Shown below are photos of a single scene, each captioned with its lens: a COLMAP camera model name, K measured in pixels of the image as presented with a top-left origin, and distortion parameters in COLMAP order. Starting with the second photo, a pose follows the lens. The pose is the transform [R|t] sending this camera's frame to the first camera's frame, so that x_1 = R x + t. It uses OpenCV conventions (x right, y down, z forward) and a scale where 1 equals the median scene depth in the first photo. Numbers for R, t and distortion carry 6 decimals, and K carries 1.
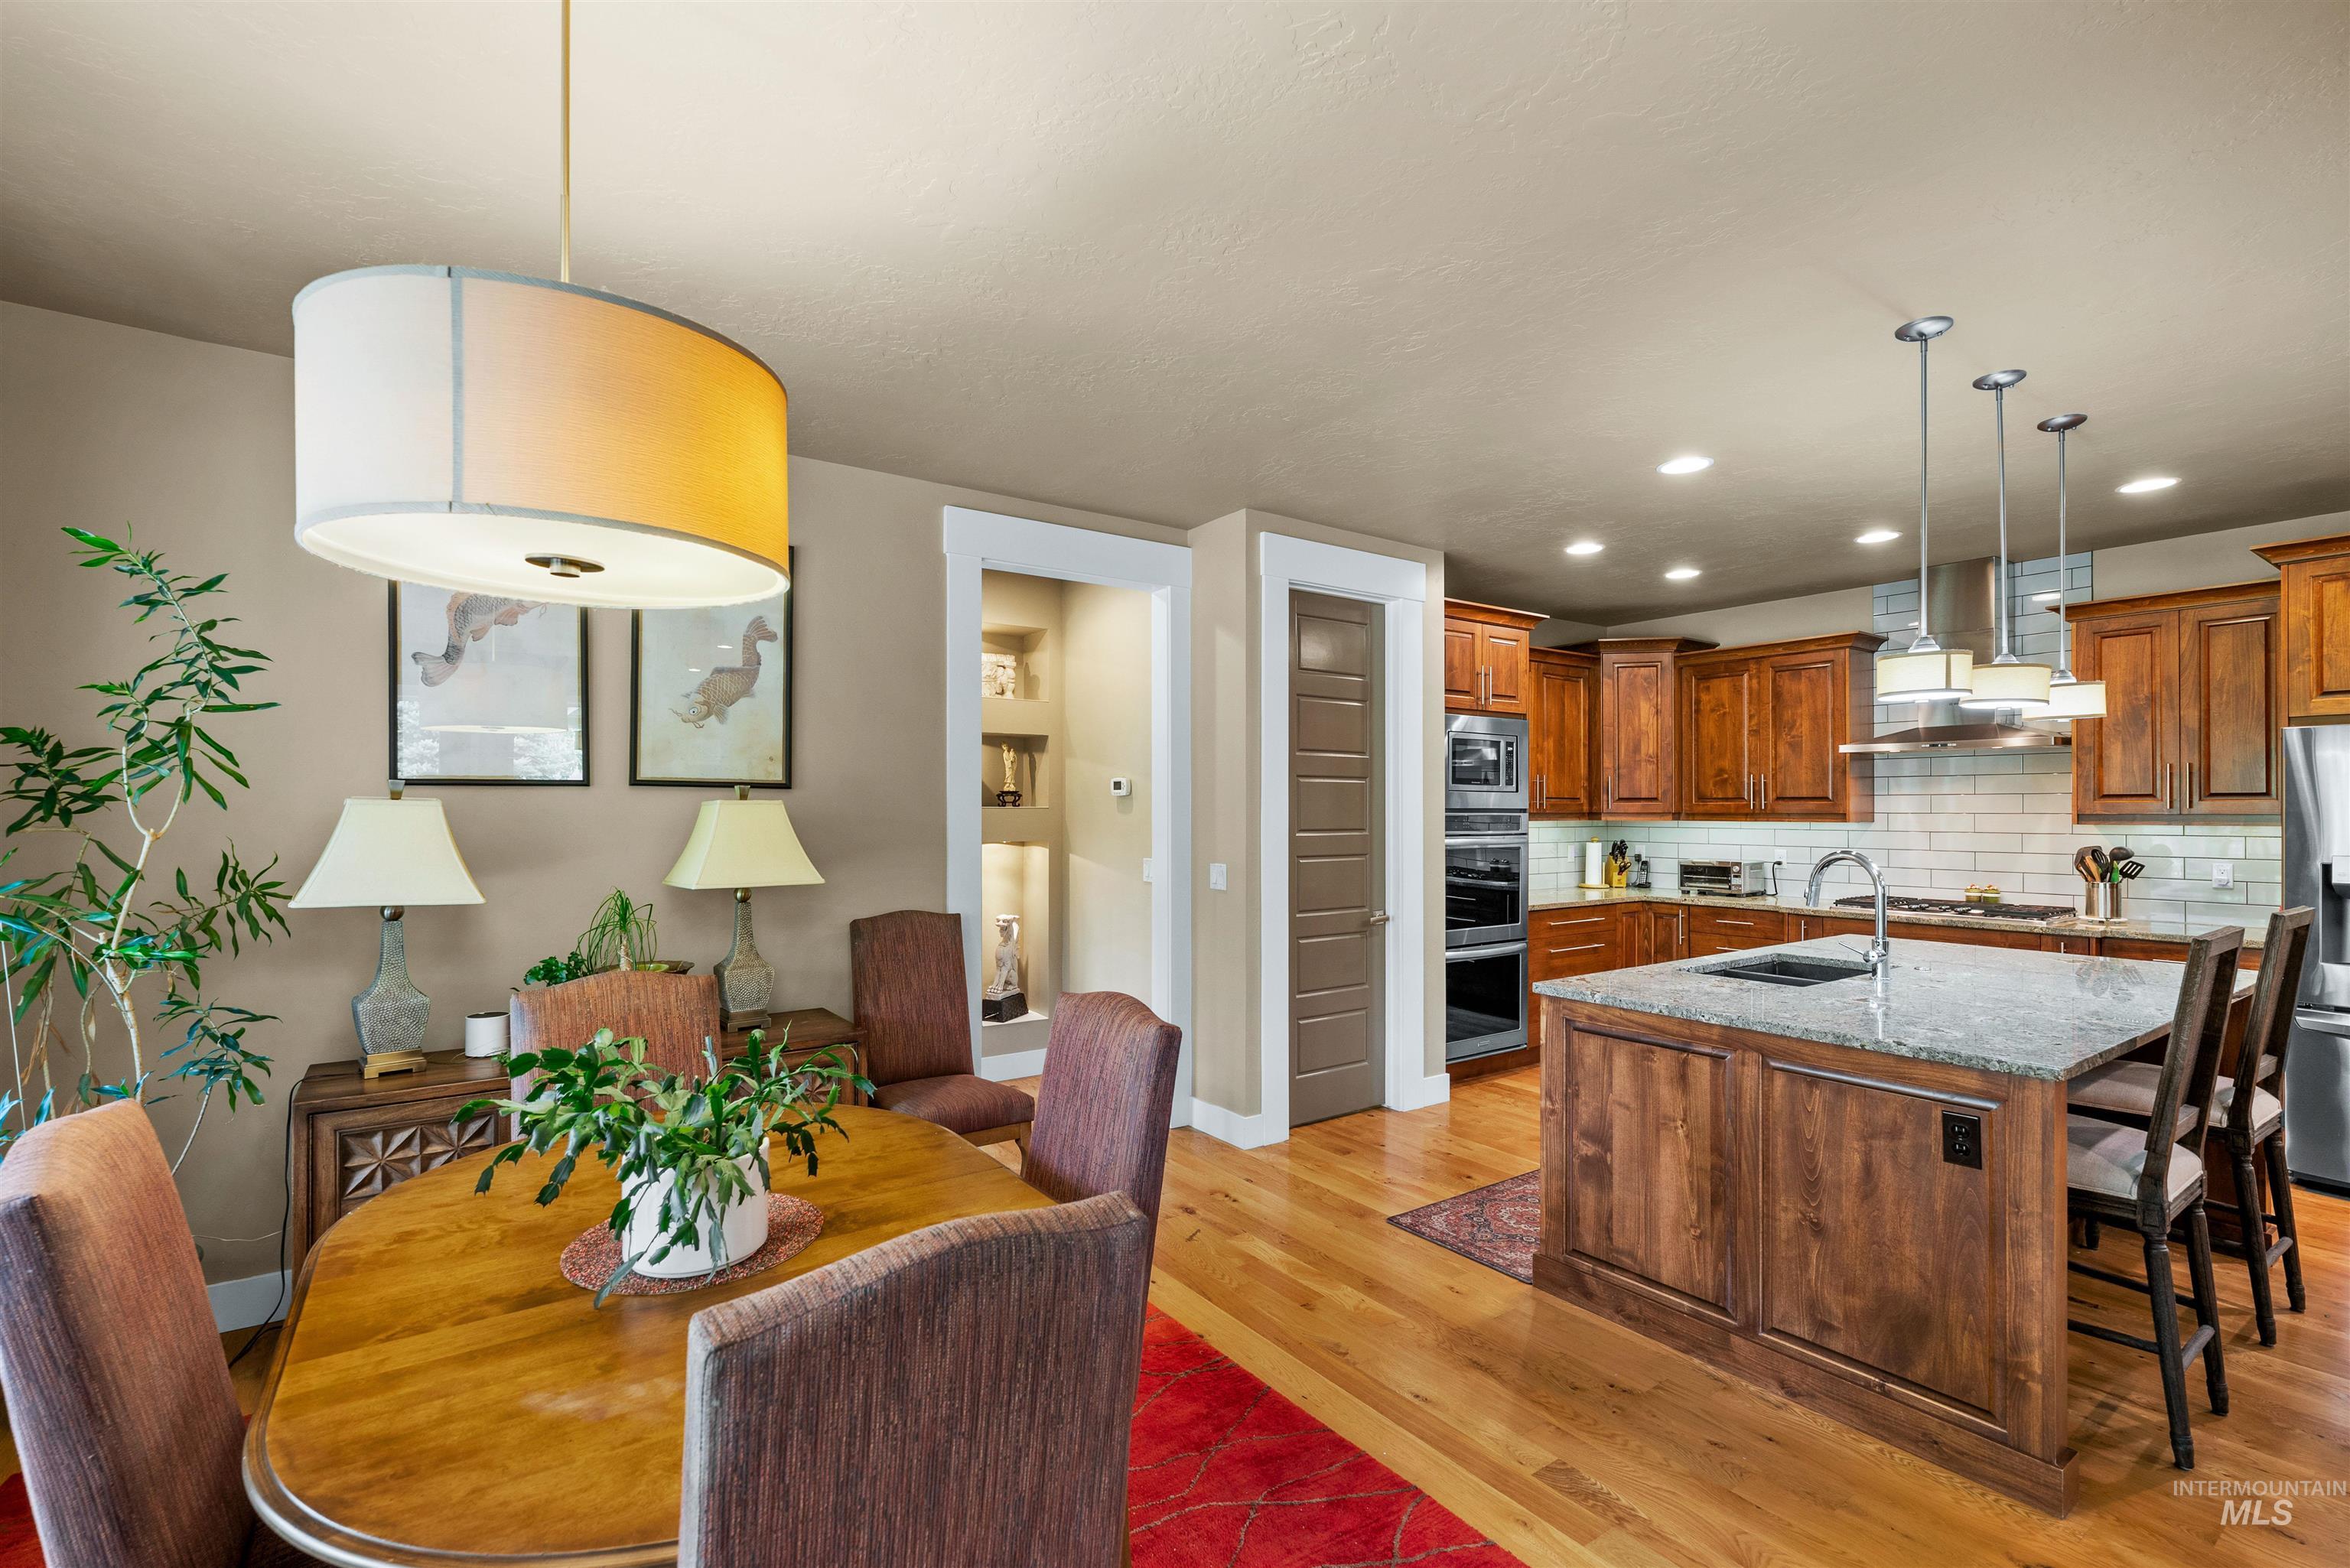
lens RADIAL K [[1019.3, 0, 1171.4], [0, 1019.3, 803.1], [0, 0, 1]] dist [-0.000496, -0.000120]
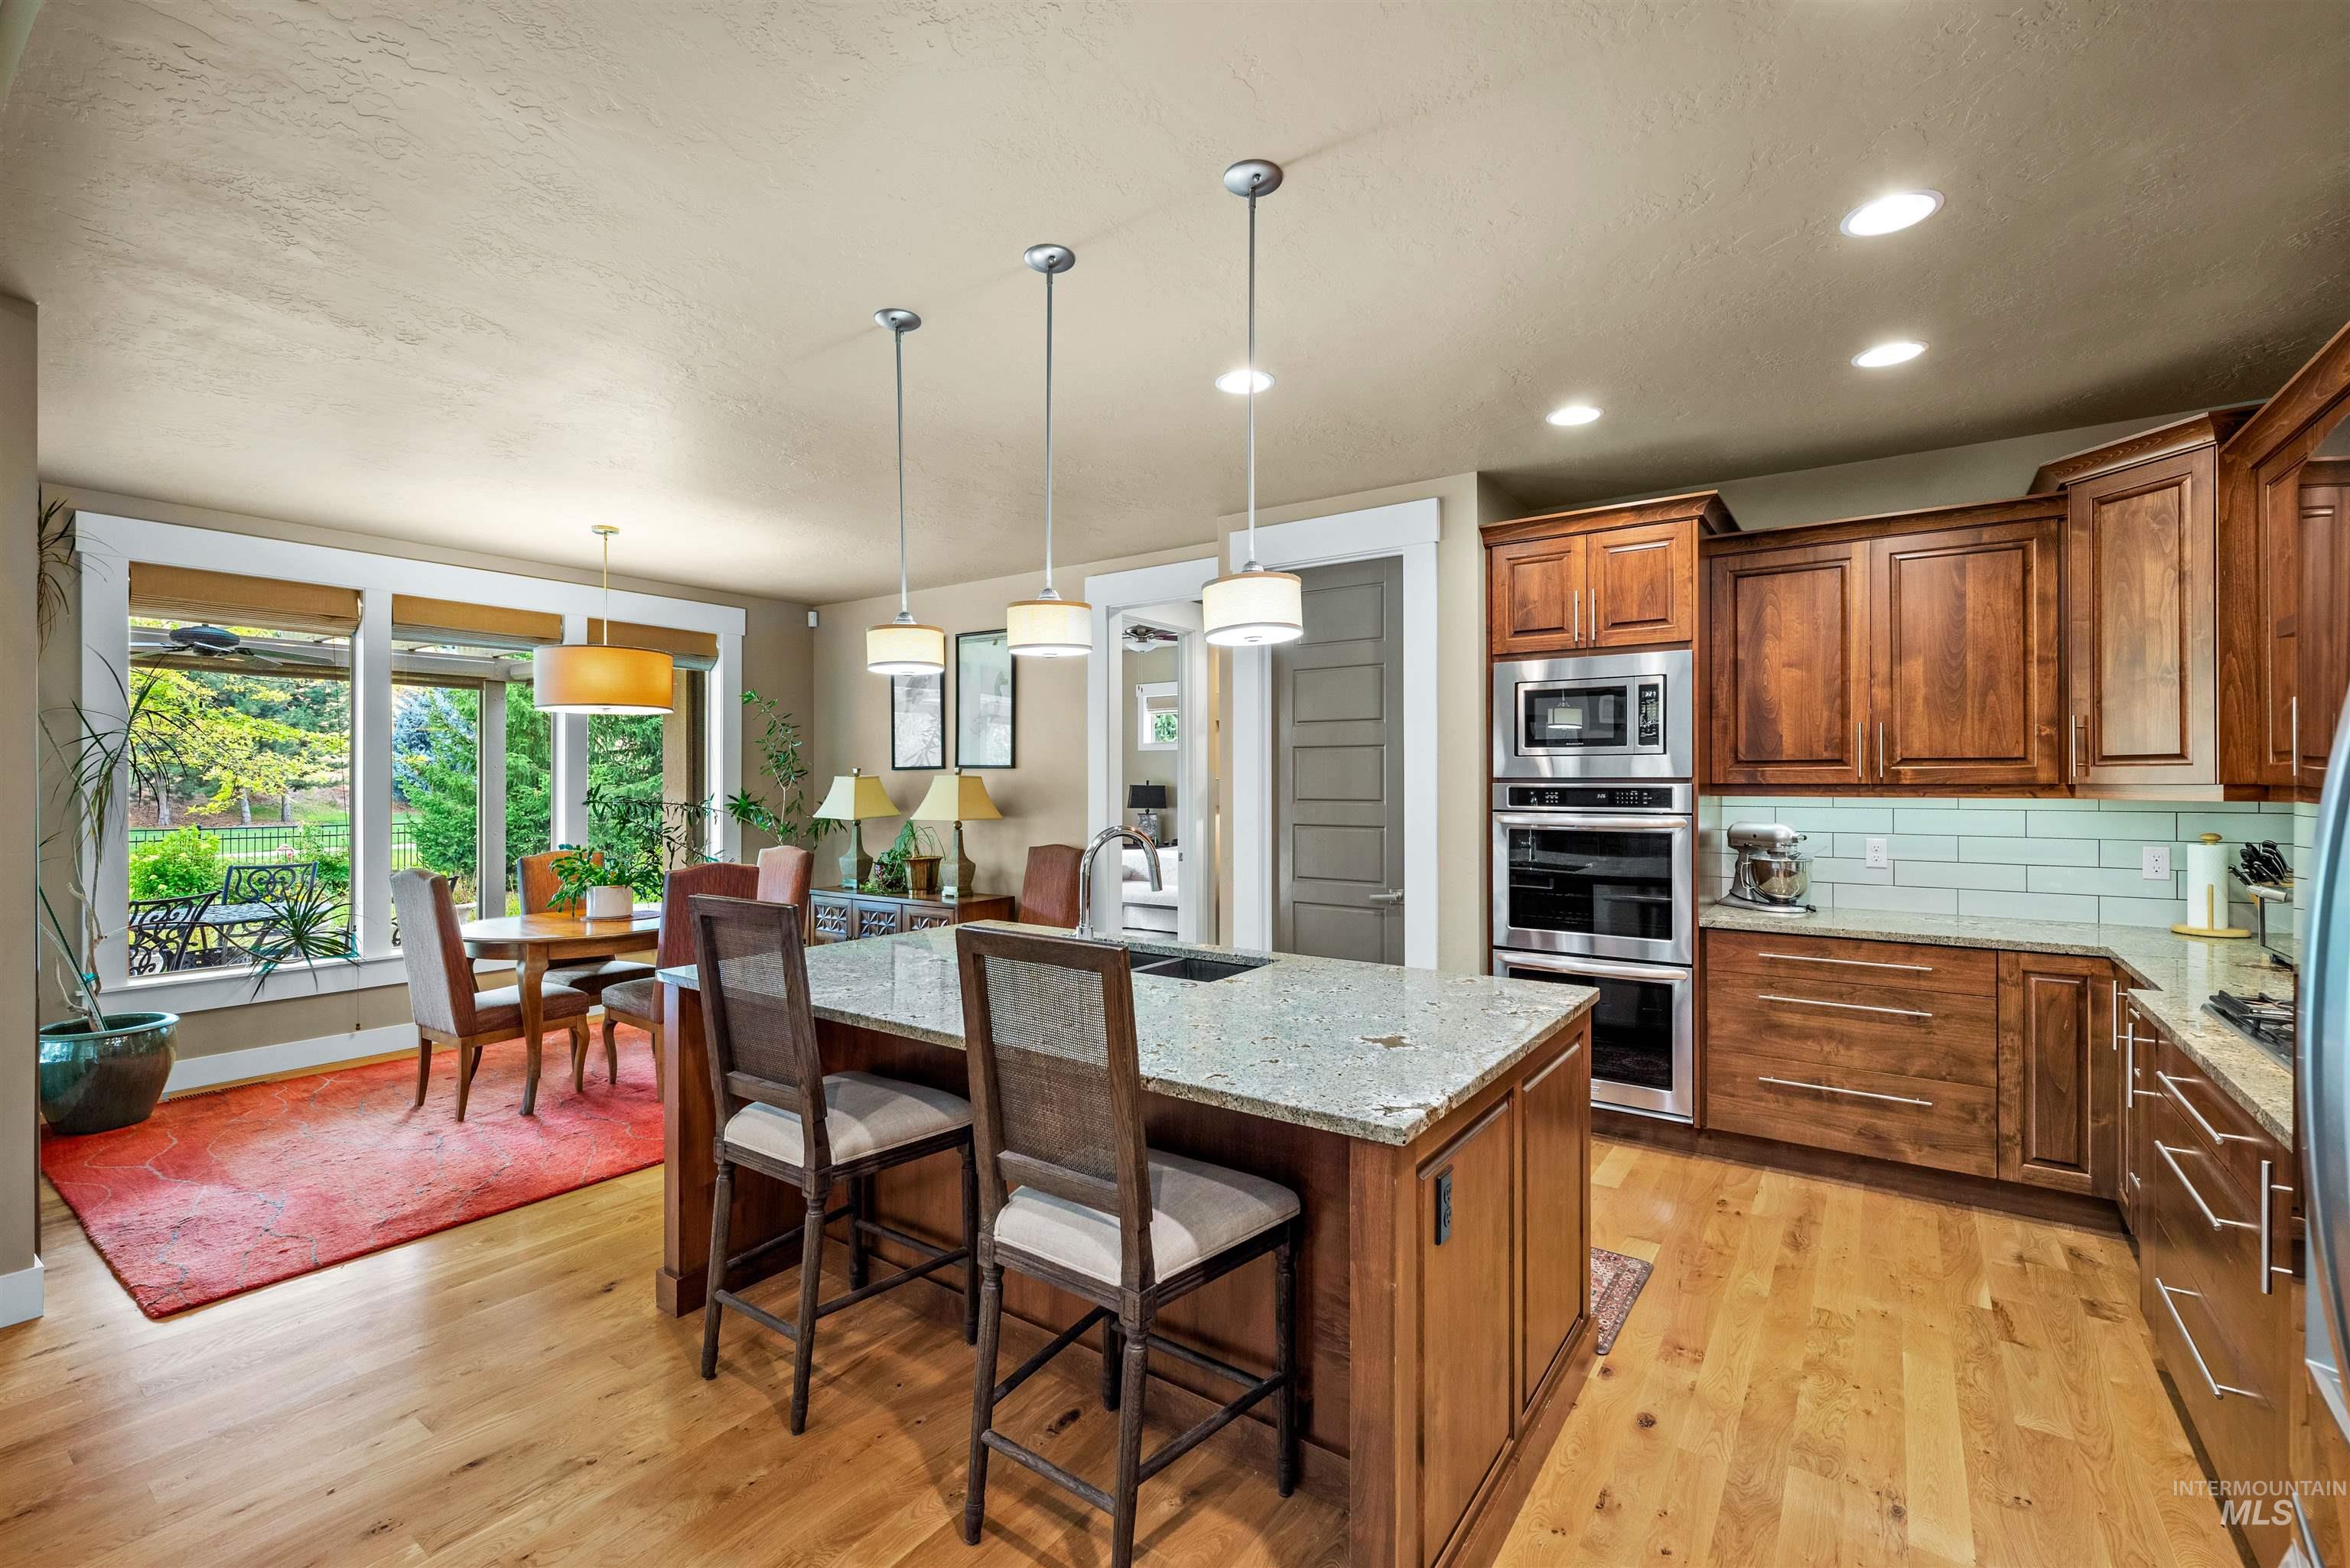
lens RADIAL K [[1016.4, 0, 1175.0], [0, 1016.4, 784.0], [0, 0, 1]] dist [-0.000277, -0.000022]
pose [[0.336029, 0.003062, -0.941847, 0.893079], [0.009107, 0.999937, 0.006500, 0.002136], [0.941808, -0.010762, 0.335980, 0.445799]]
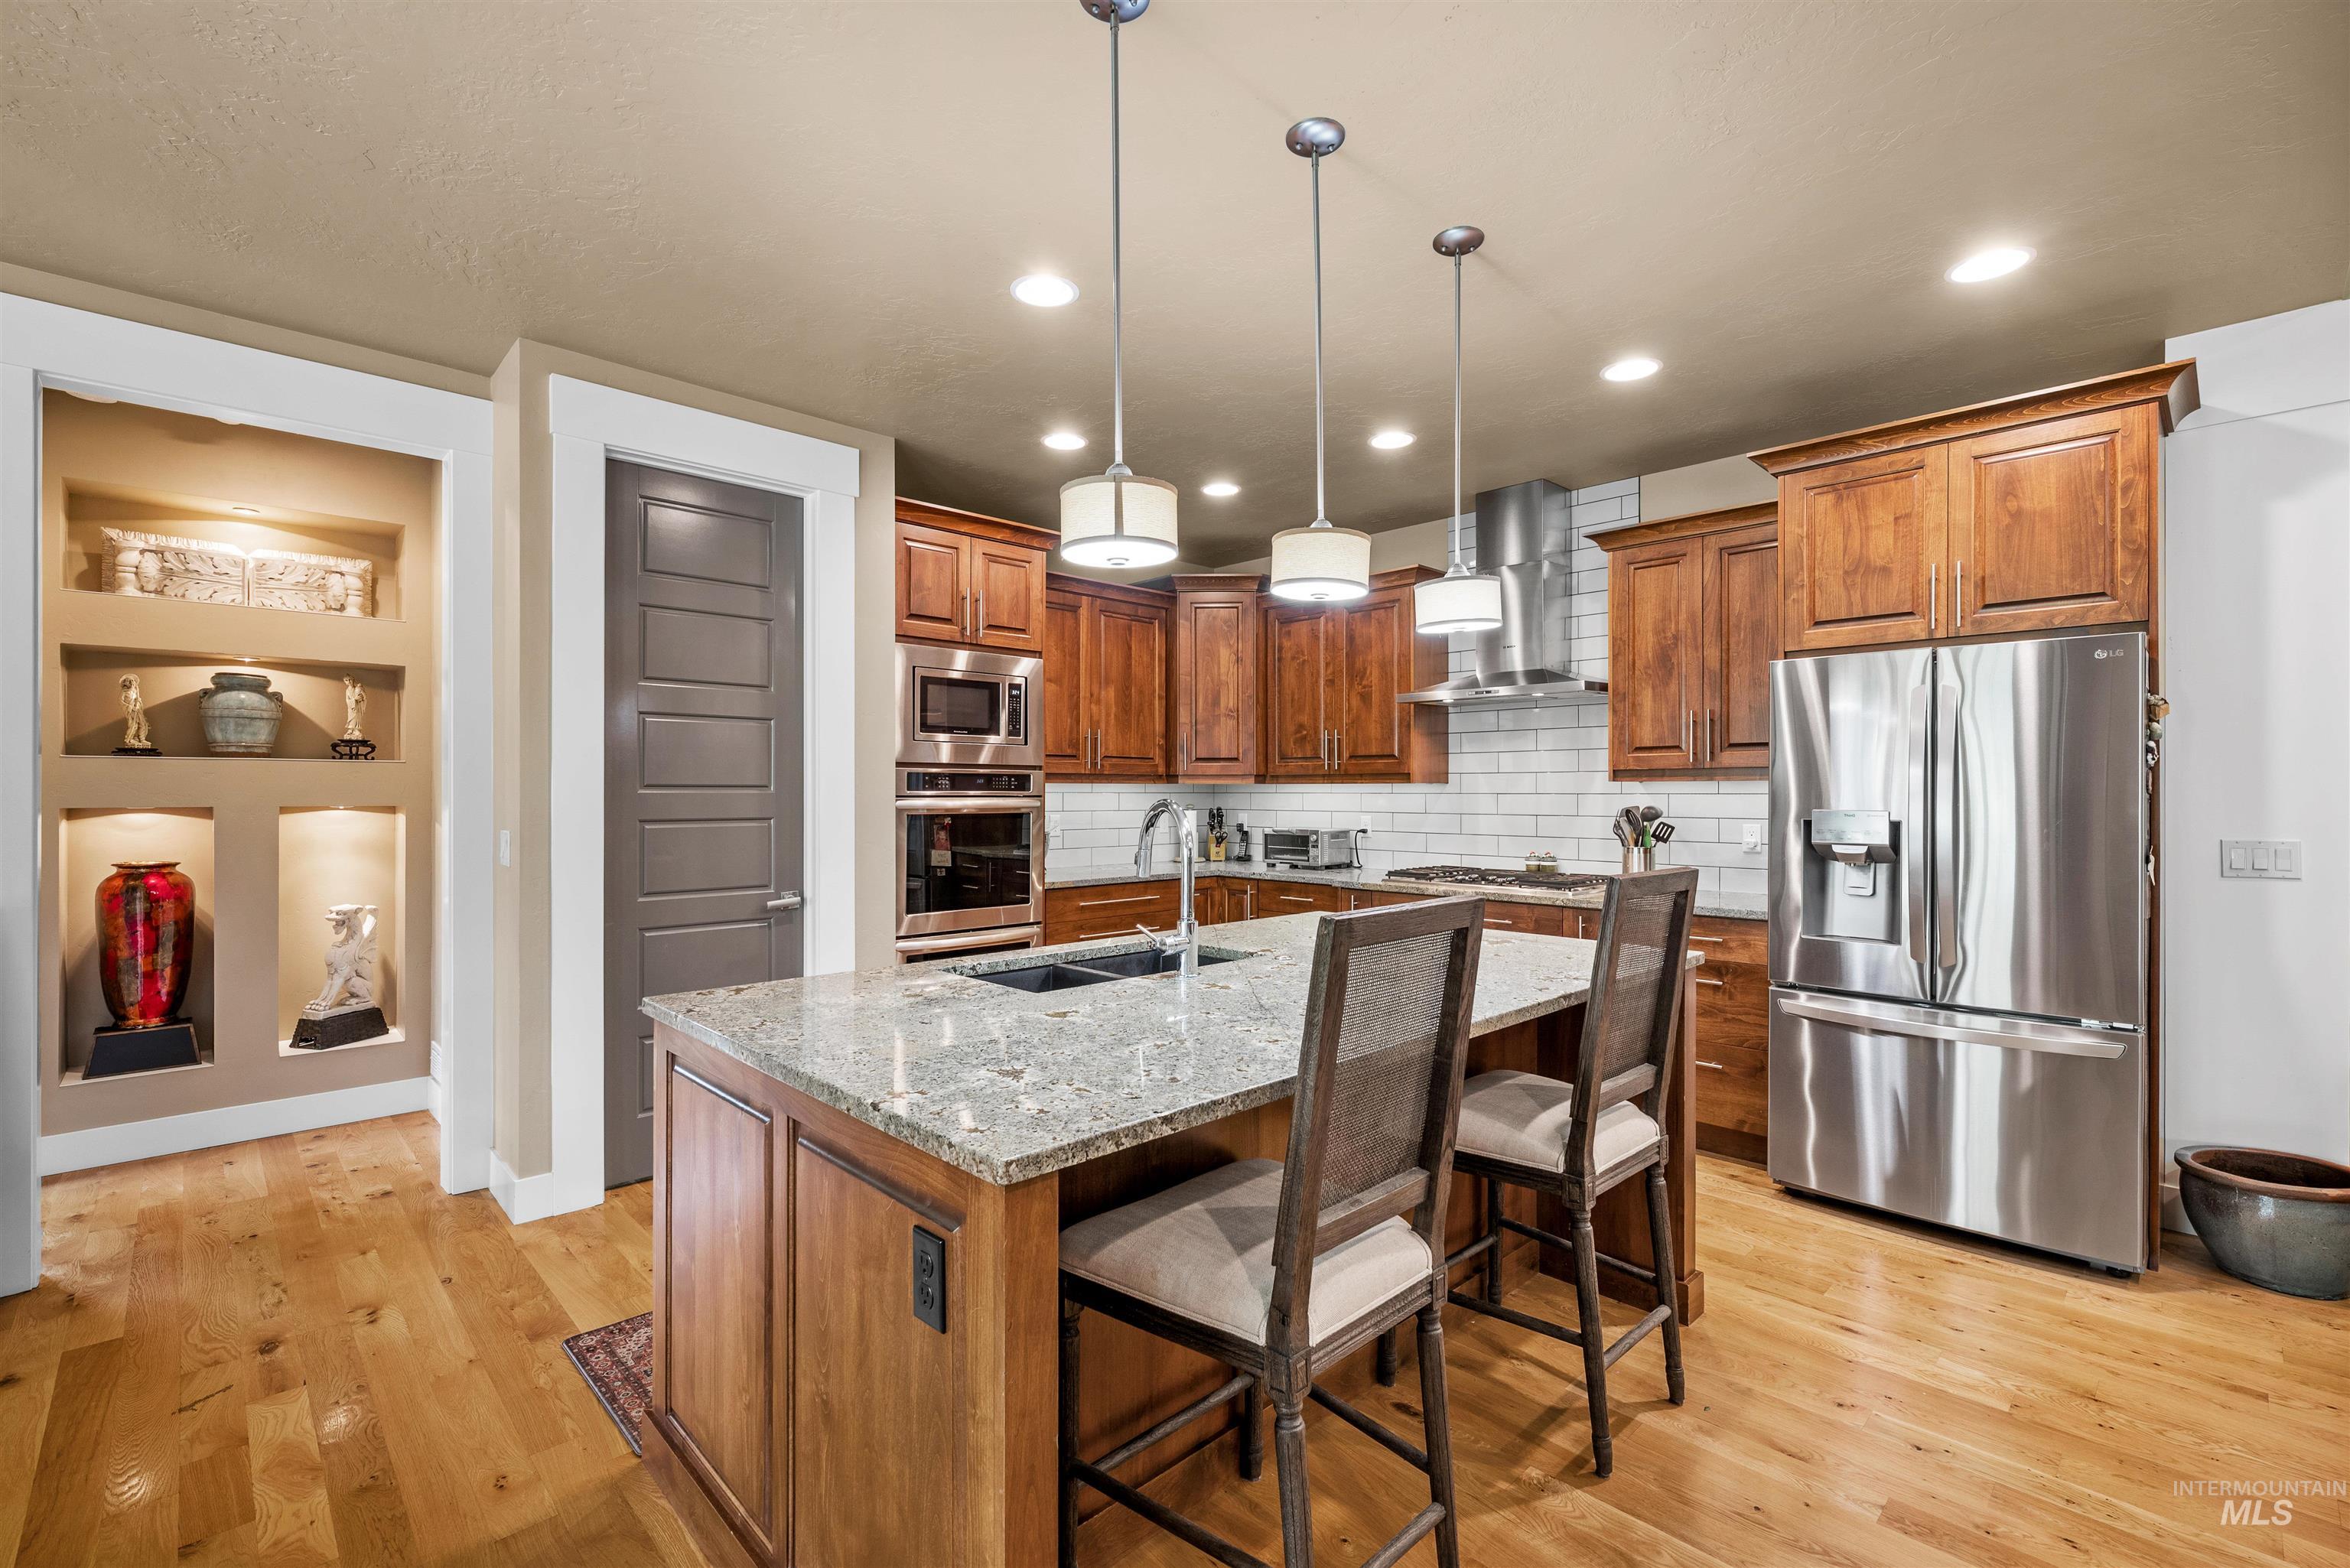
lens RADIAL K [[1016.4, 0, 1175.0], [0, 1016.4, 784.0], [0, 0, 1]] dist [-0.000277, -0.000022]
pose [[0.987519, 0.001773, 0.157489, 0.330345], [-0.001390, 0.999996, -0.002543, 0.022672], [-0.157493, 0.002292, 0.987517, 0.168518]]
